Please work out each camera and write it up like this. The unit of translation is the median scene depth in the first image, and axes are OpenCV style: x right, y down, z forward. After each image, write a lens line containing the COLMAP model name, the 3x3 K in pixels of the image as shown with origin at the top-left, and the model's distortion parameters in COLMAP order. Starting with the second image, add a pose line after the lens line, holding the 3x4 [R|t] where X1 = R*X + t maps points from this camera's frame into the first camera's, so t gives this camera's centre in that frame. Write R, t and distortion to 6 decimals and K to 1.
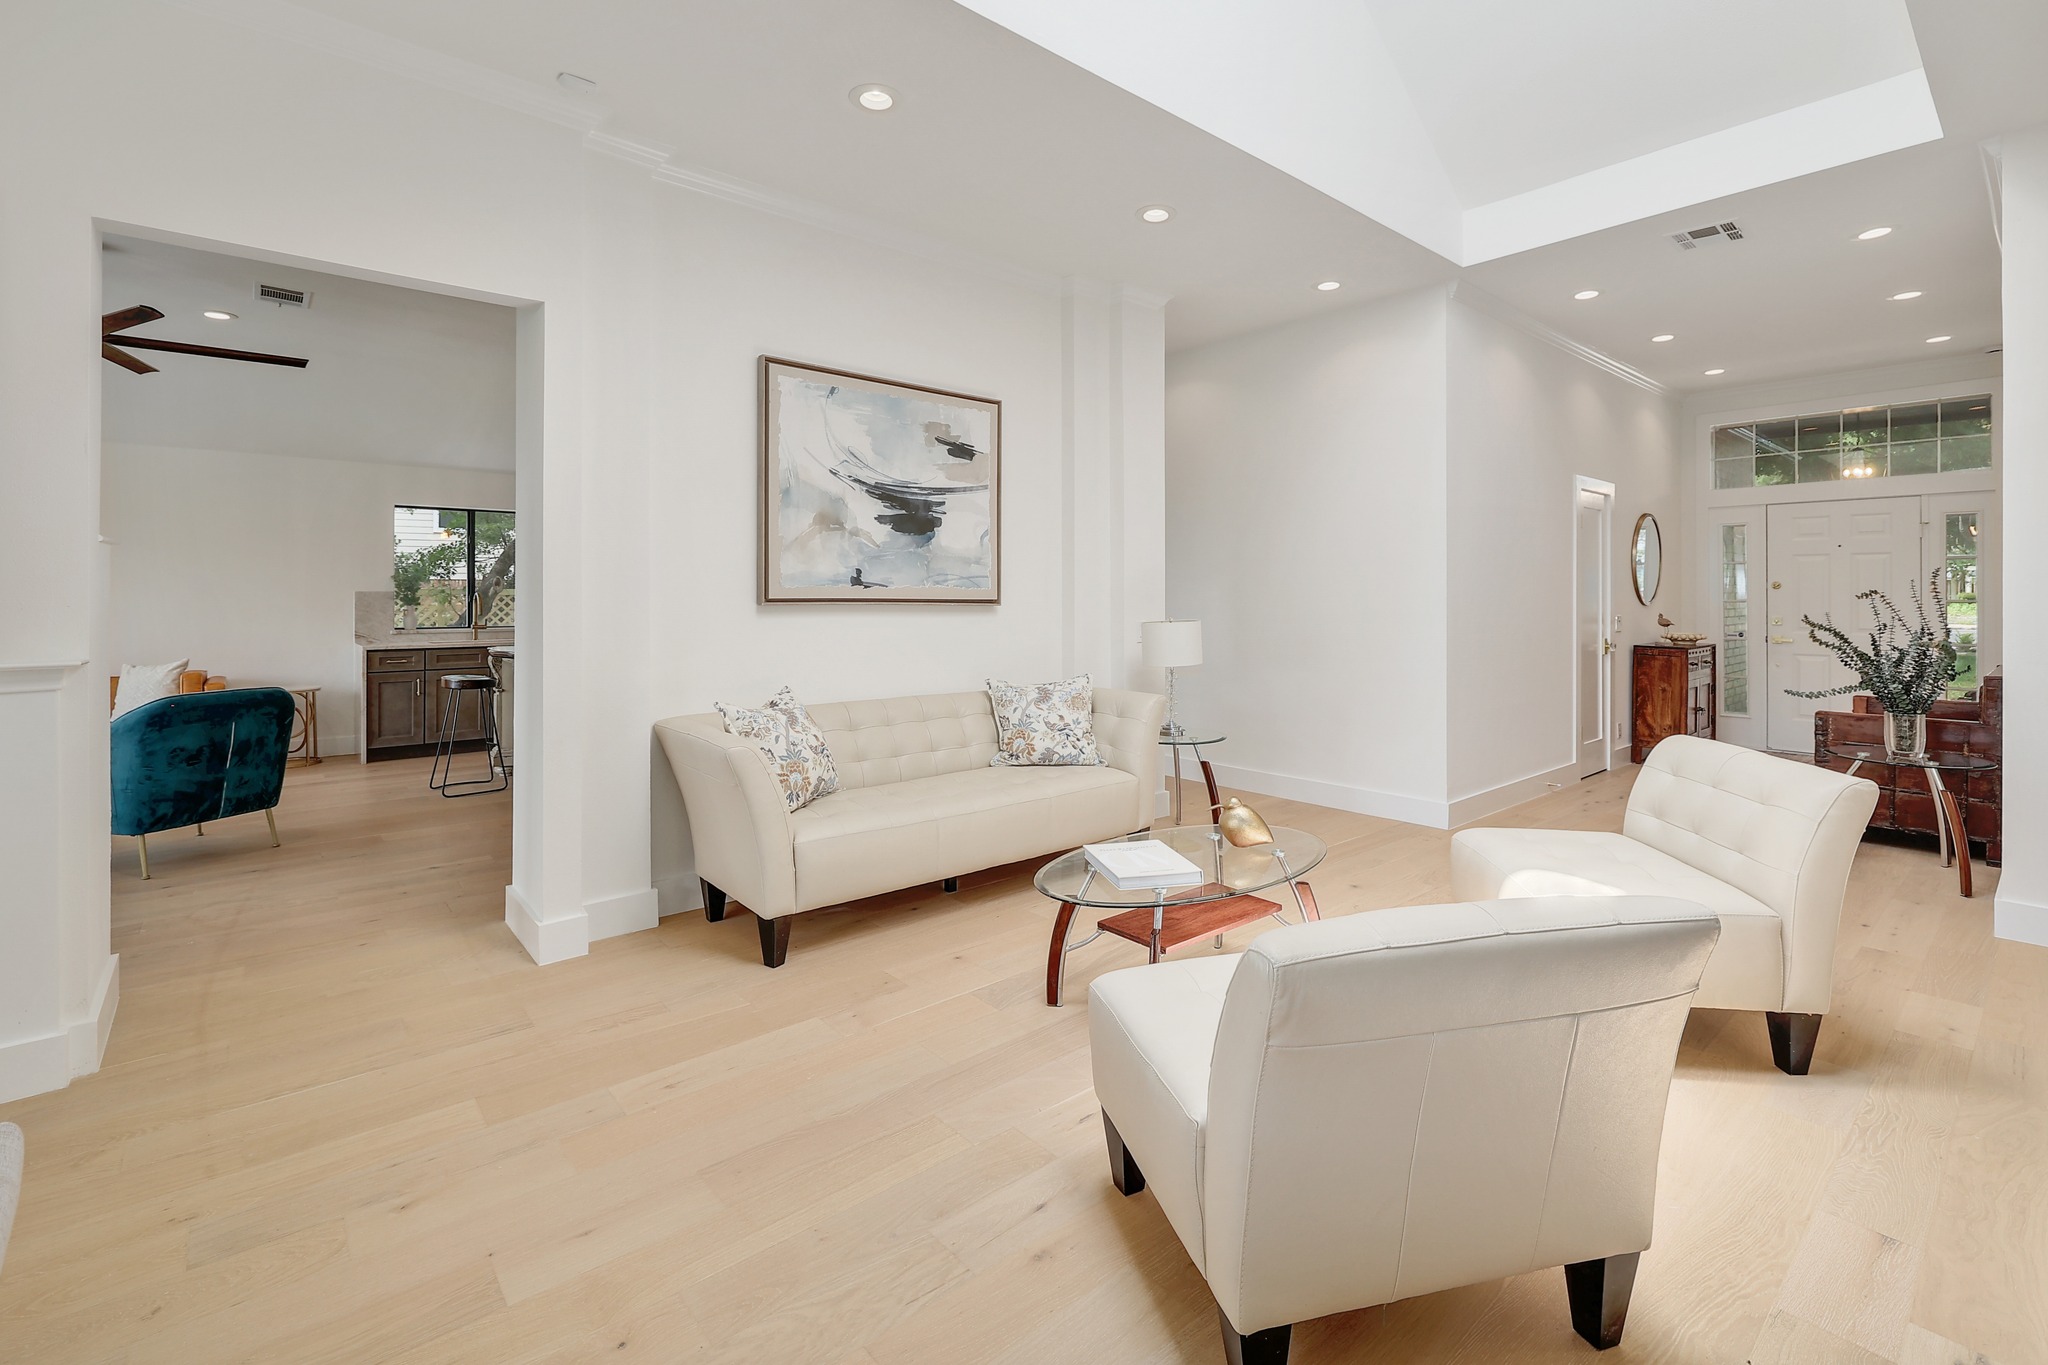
lens RADIAL K [[935.4, 0, 1018.3], [0, 935.4, 589.9], [0, 0, 1]] dist [-0.000033, 0.000029]
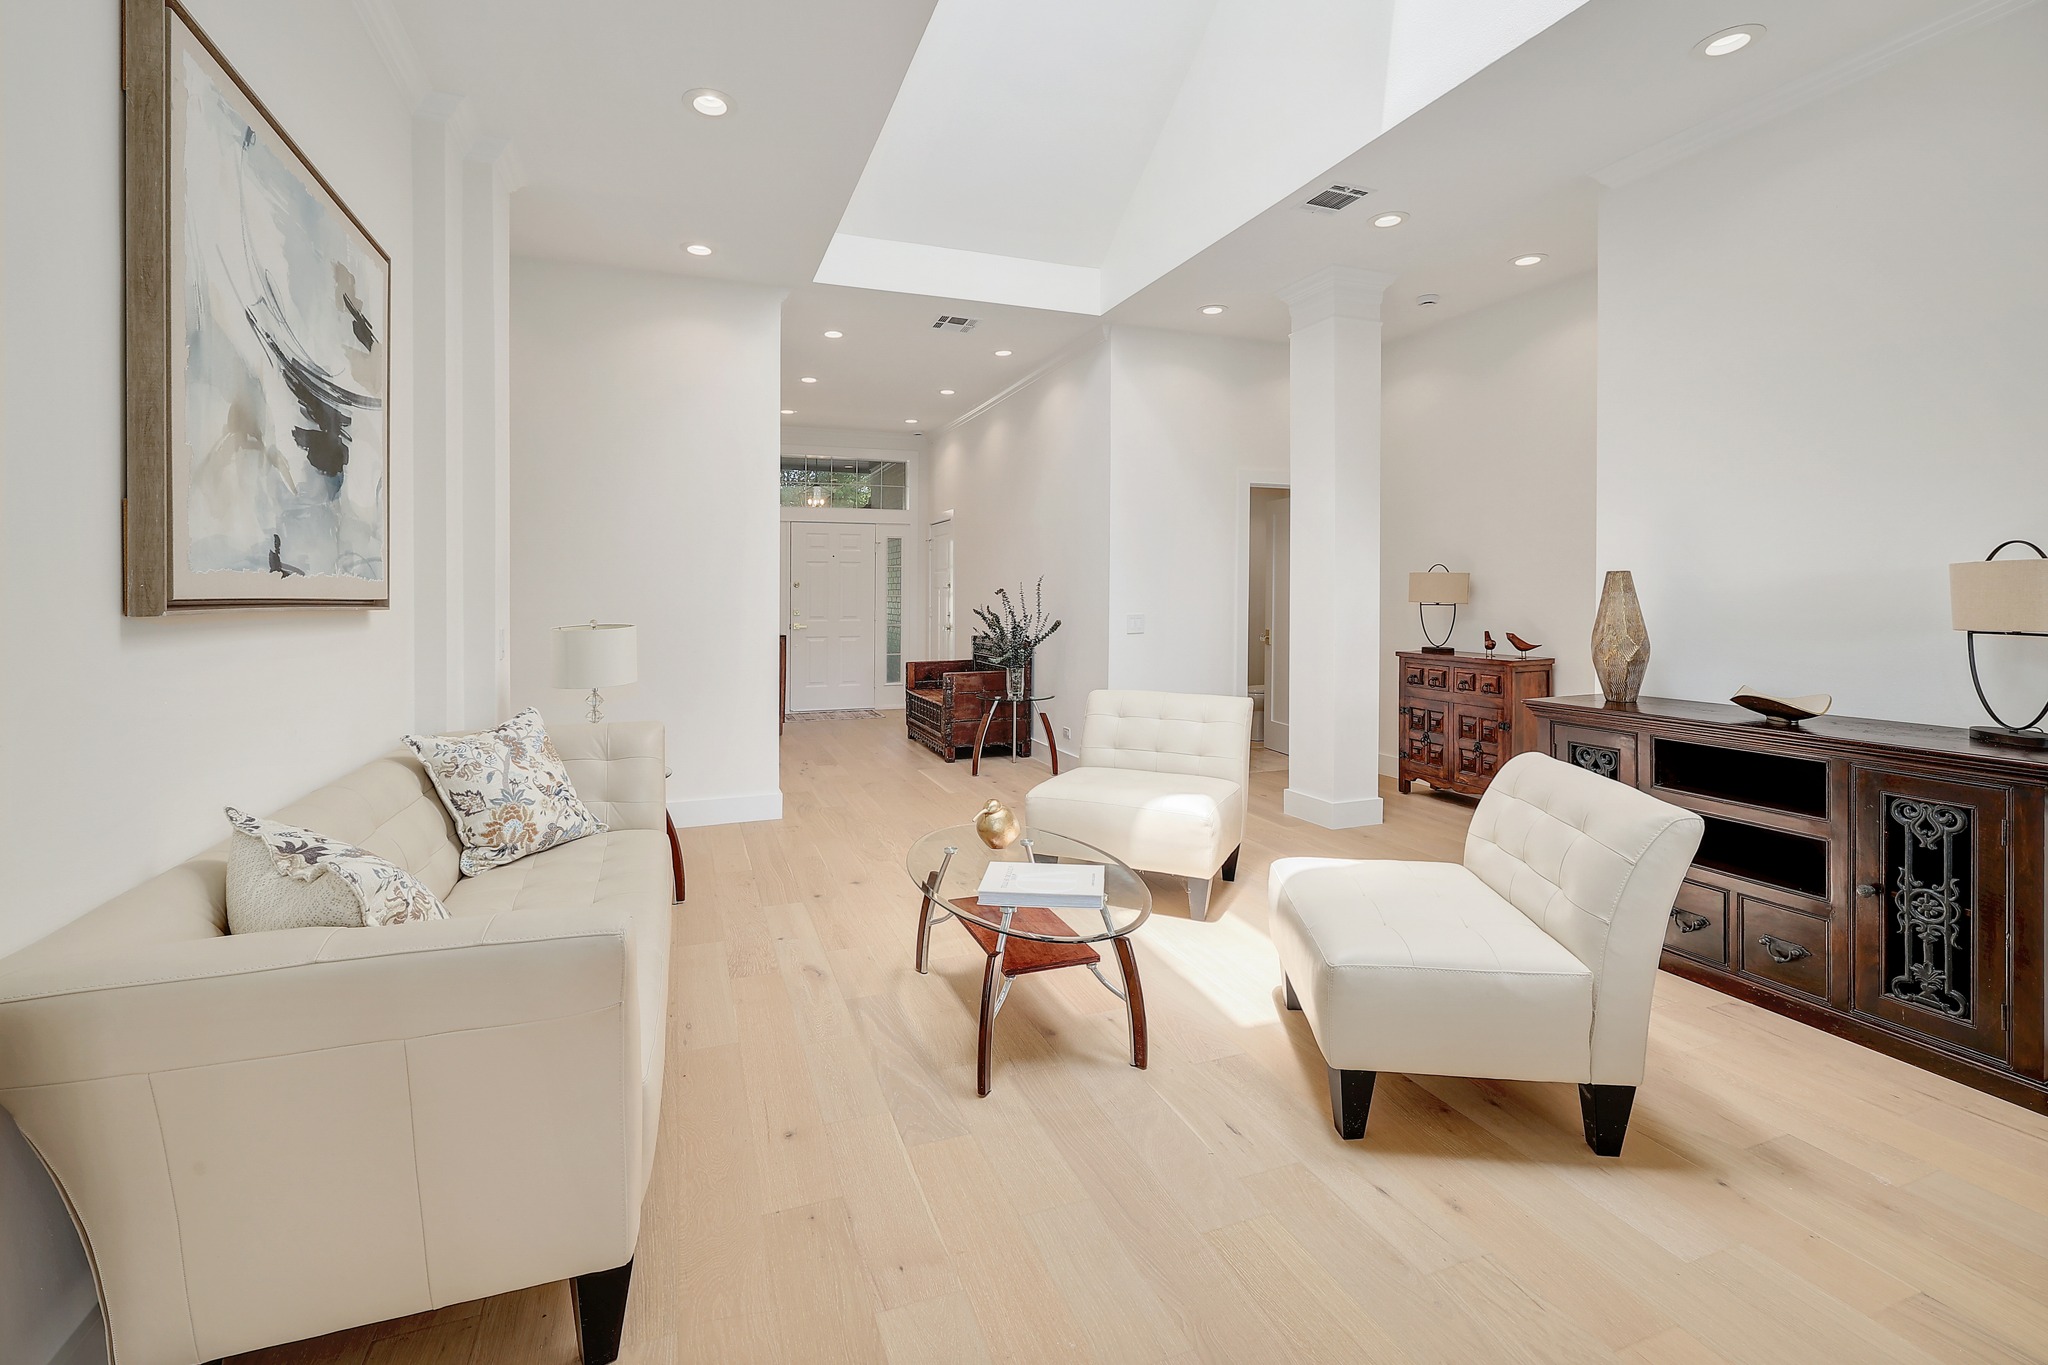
lens RADIAL K [[919.4, 0, 1023.8], [0, 919.4, 599.0], [0, 0, 1]] dist [-0.000273, -0.000162]
pose [[0.316200, -0.006936, 0.948667, -0.462190], [-0.004855, 0.999948, 0.008929, 0.003228], [-0.948680, -0.007430, 0.316150, 0.467011]]
